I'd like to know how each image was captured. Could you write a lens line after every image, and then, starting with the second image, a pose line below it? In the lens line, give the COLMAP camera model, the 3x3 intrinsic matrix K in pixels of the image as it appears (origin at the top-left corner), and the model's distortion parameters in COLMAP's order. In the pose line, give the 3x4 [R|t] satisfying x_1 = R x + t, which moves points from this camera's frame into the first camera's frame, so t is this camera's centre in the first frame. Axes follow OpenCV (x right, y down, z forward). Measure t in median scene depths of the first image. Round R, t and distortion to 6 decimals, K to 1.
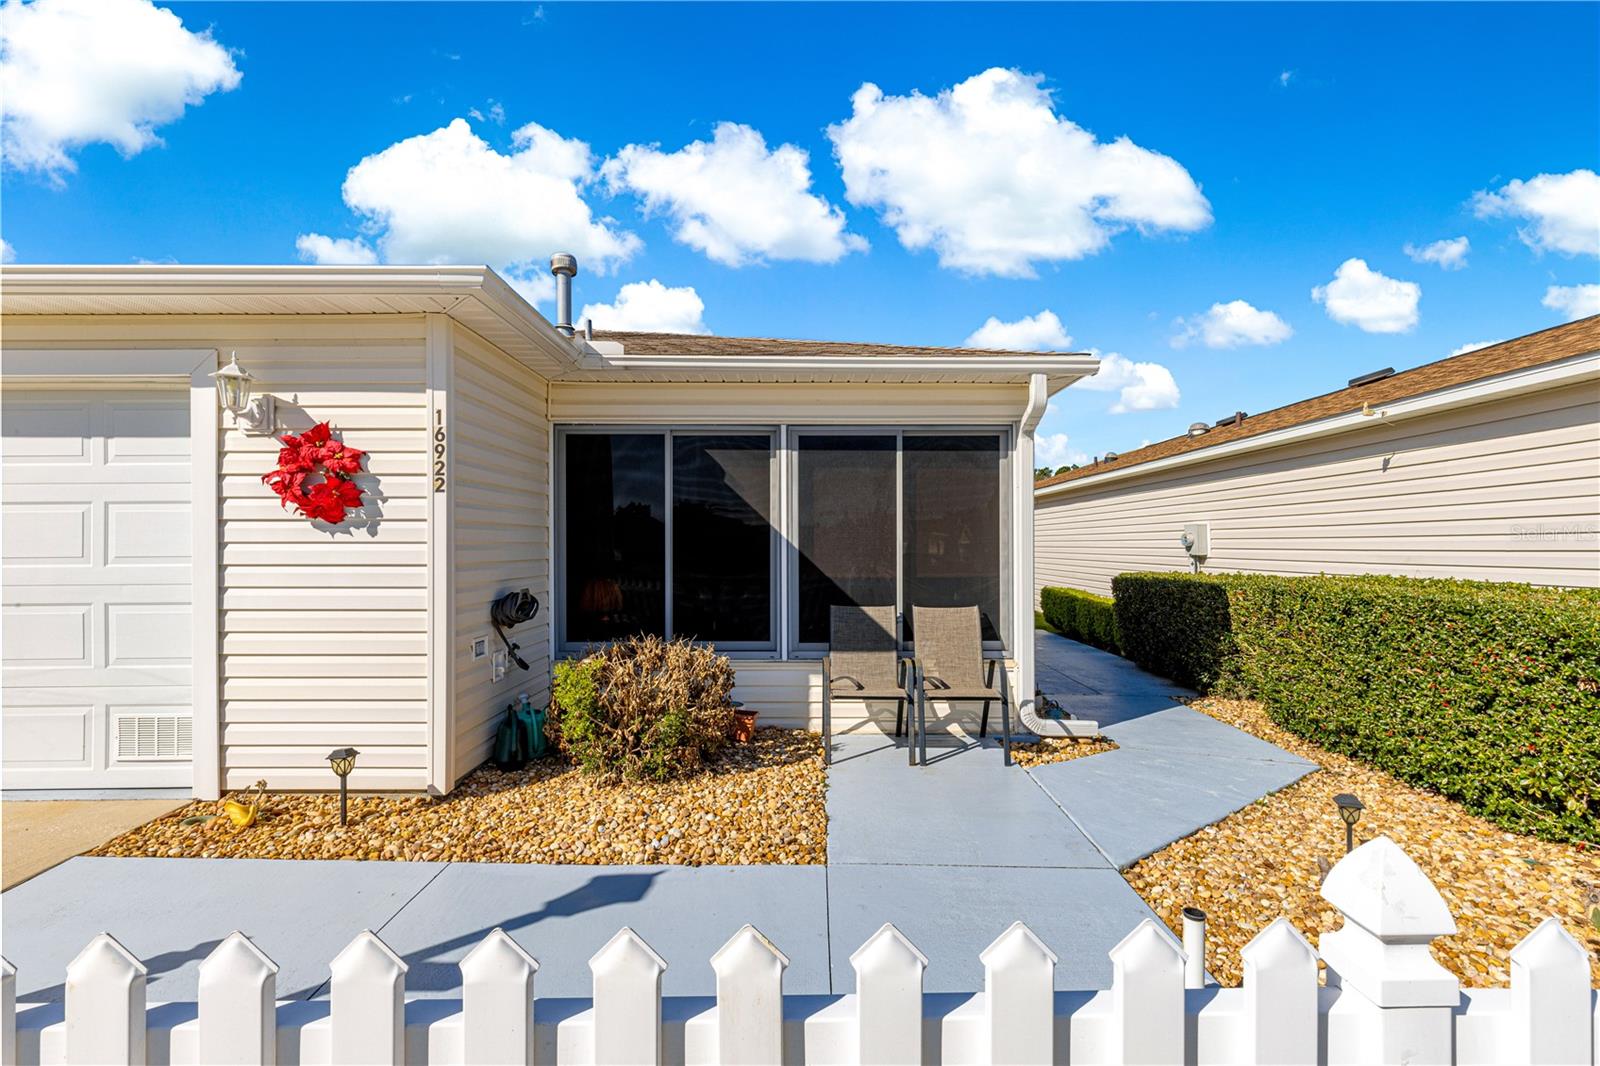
lens RADIAL K [[725.8, 0, 803.1], [0, 725.8, 543.8], [0, 0, 1]] dist [0.003127, 0.000652]
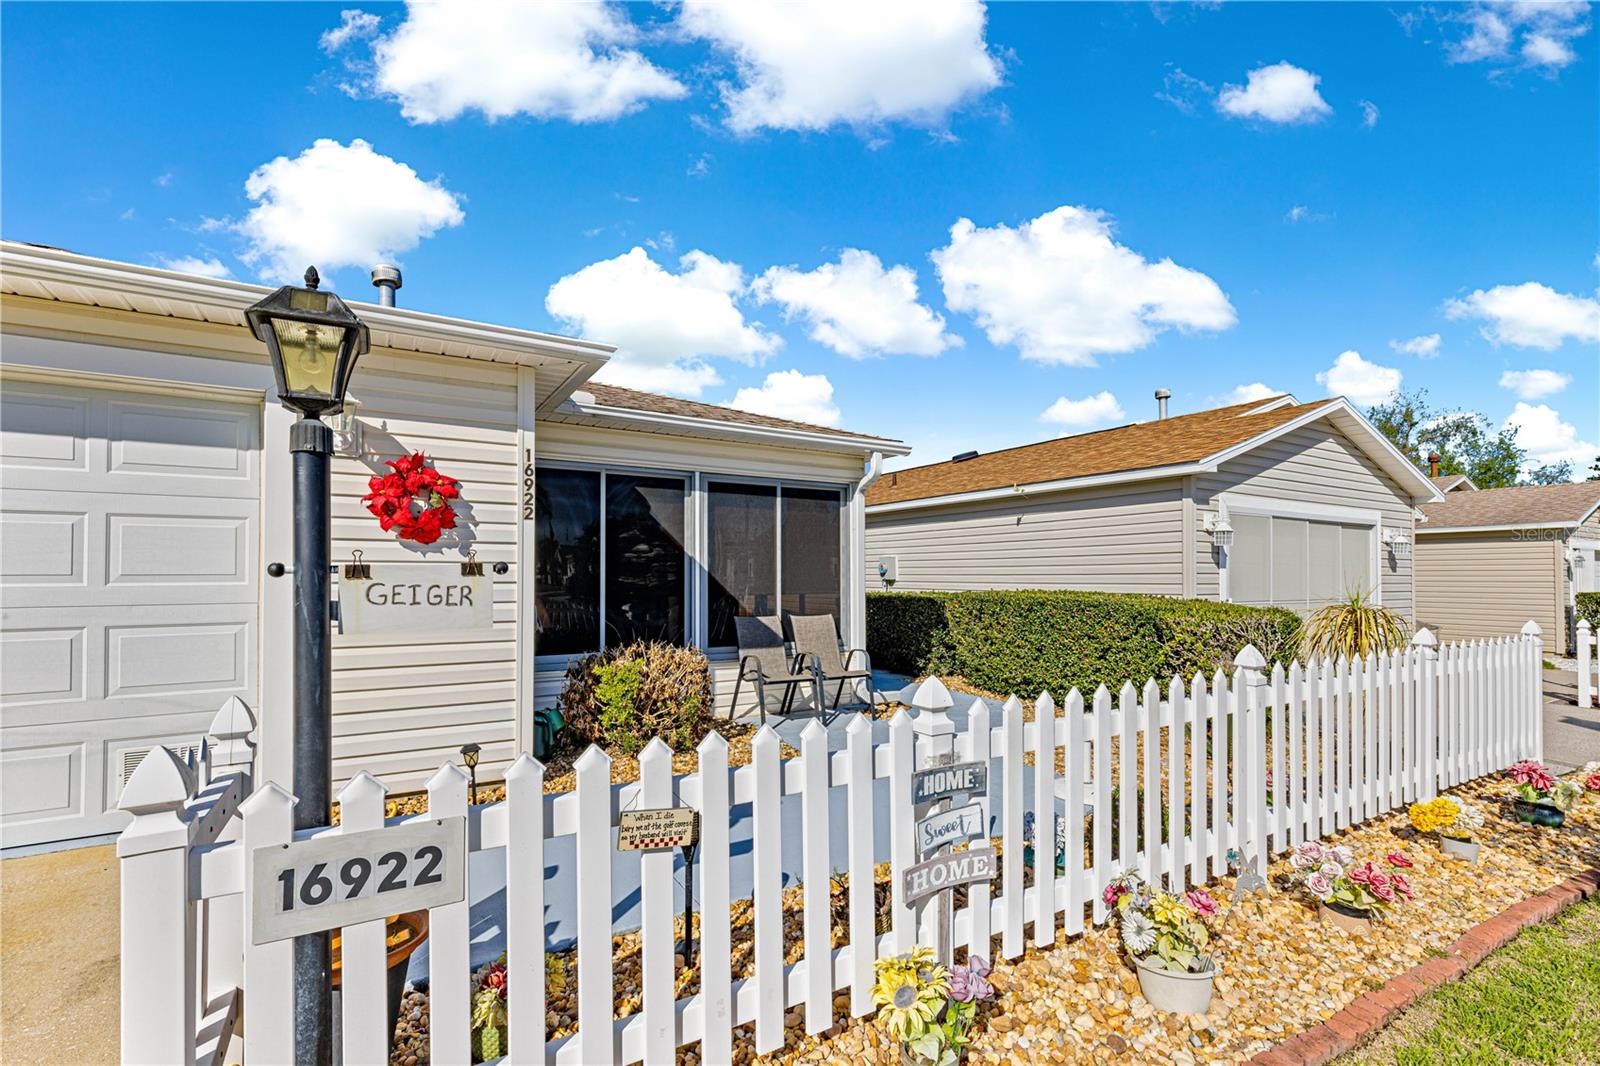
lens RADIAL K [[725.8, 0, 814.0], [0, 725.8, 567.6], [0, 0, 1]] dist [0.003127, 0.000652]
pose [[0.855332, 0.006778, 0.518036, -0.524453], [-0.002371, 0.999955, -0.009169, 0.011846], [-0.518075, 0.006614, 0.855309, -0.170084]]
